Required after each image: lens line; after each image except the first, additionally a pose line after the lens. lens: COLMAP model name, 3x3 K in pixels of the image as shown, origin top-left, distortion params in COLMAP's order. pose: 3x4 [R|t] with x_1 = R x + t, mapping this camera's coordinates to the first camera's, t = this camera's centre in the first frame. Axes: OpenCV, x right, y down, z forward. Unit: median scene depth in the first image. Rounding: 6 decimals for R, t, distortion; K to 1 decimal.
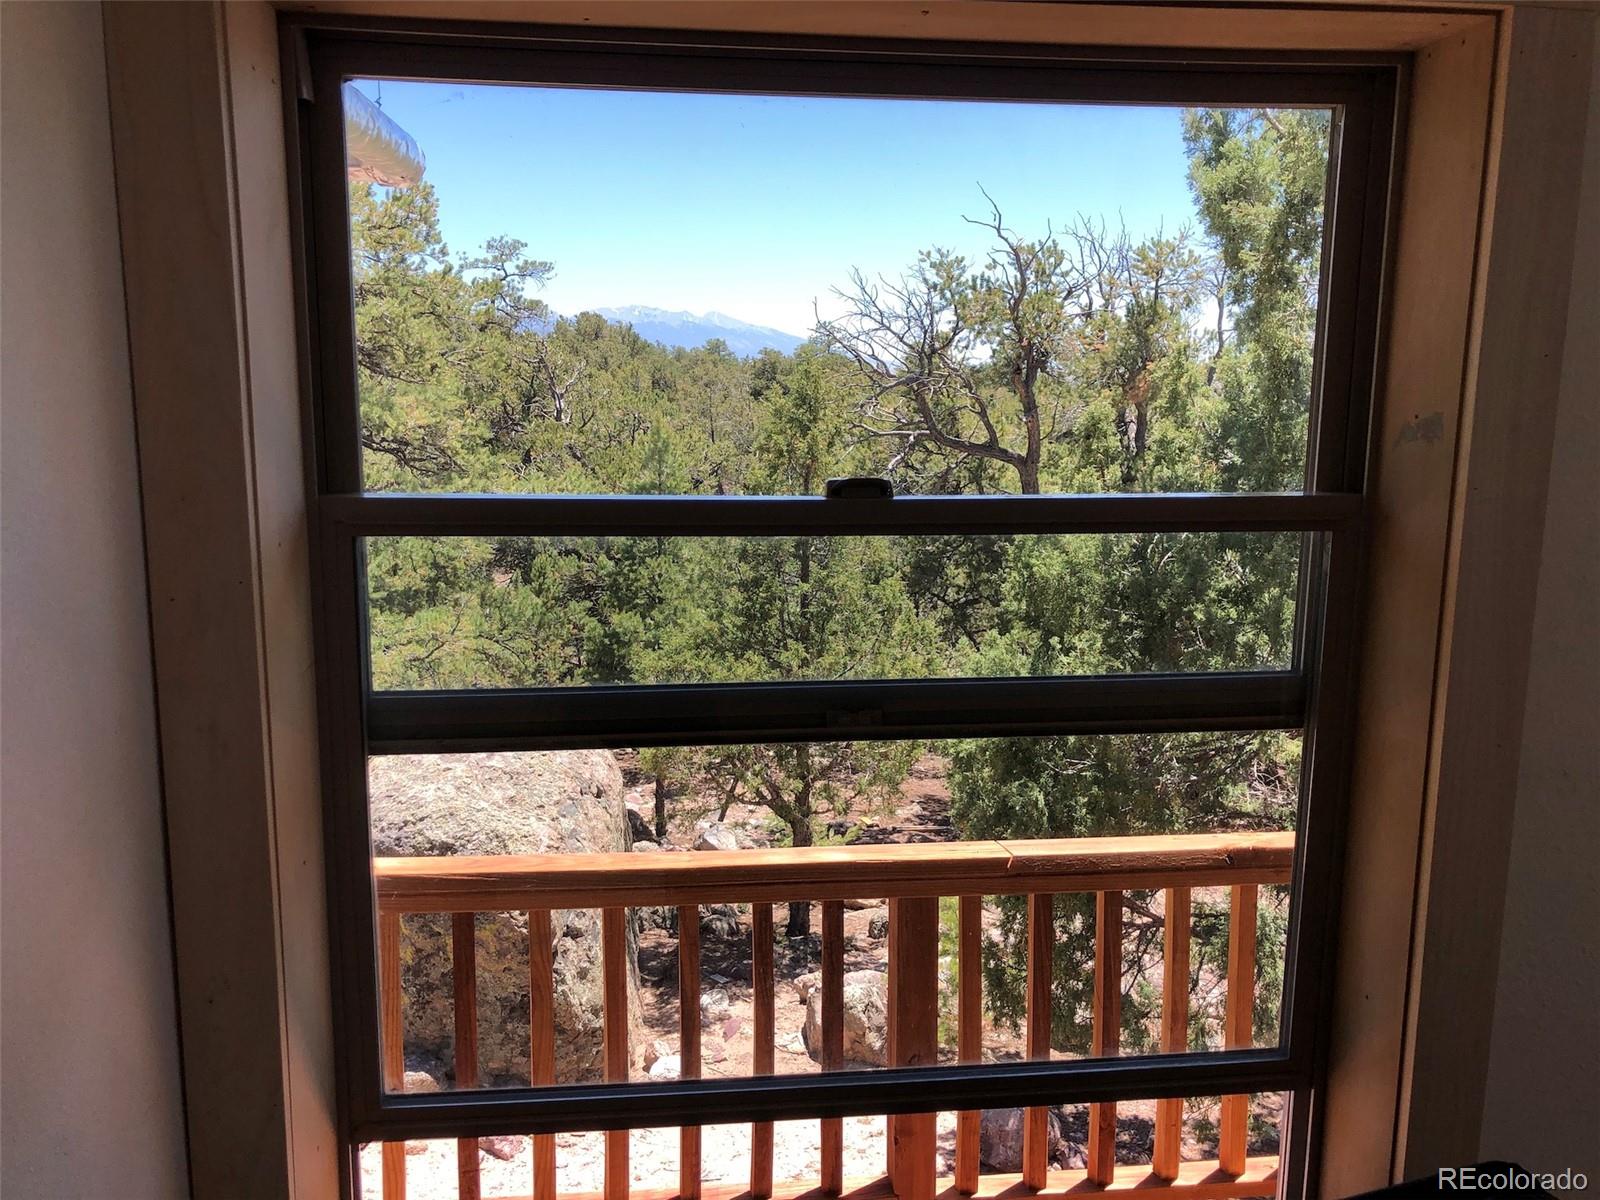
lens RADIAL K [[1321.9, 0, 801.8], [0, 1321.9, 596.9], [0, 0, 1]] dist [0.042676, -0.049742]
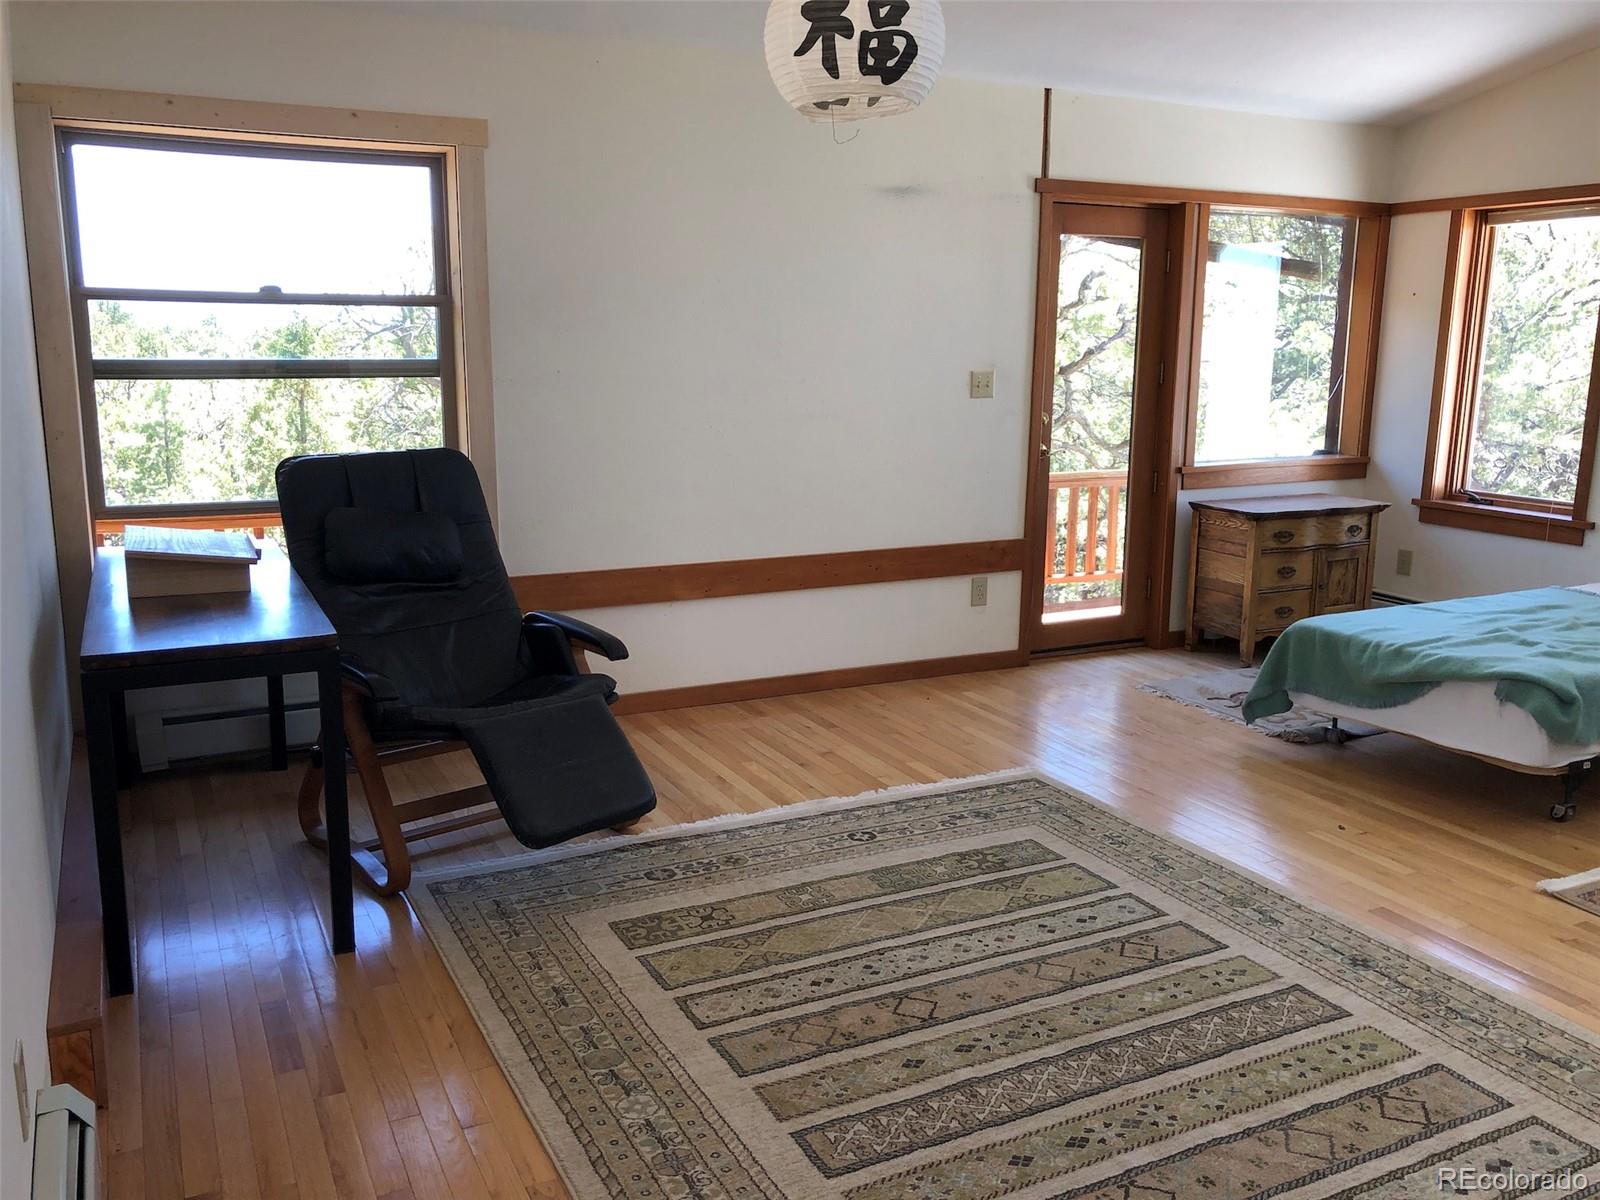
lens RADIAL K [[1321.9, 0, 803.2], [0, 1321.9, 586.2], [0, 0, 1]] dist [0.042676, -0.049742]
pose [[0.940022, -0.065413, 0.334783, 0.014298], [0.062066, 0.997857, 0.020697, 0.072325], [-0.335419, 0.001323, 0.942068, -0.268351]]
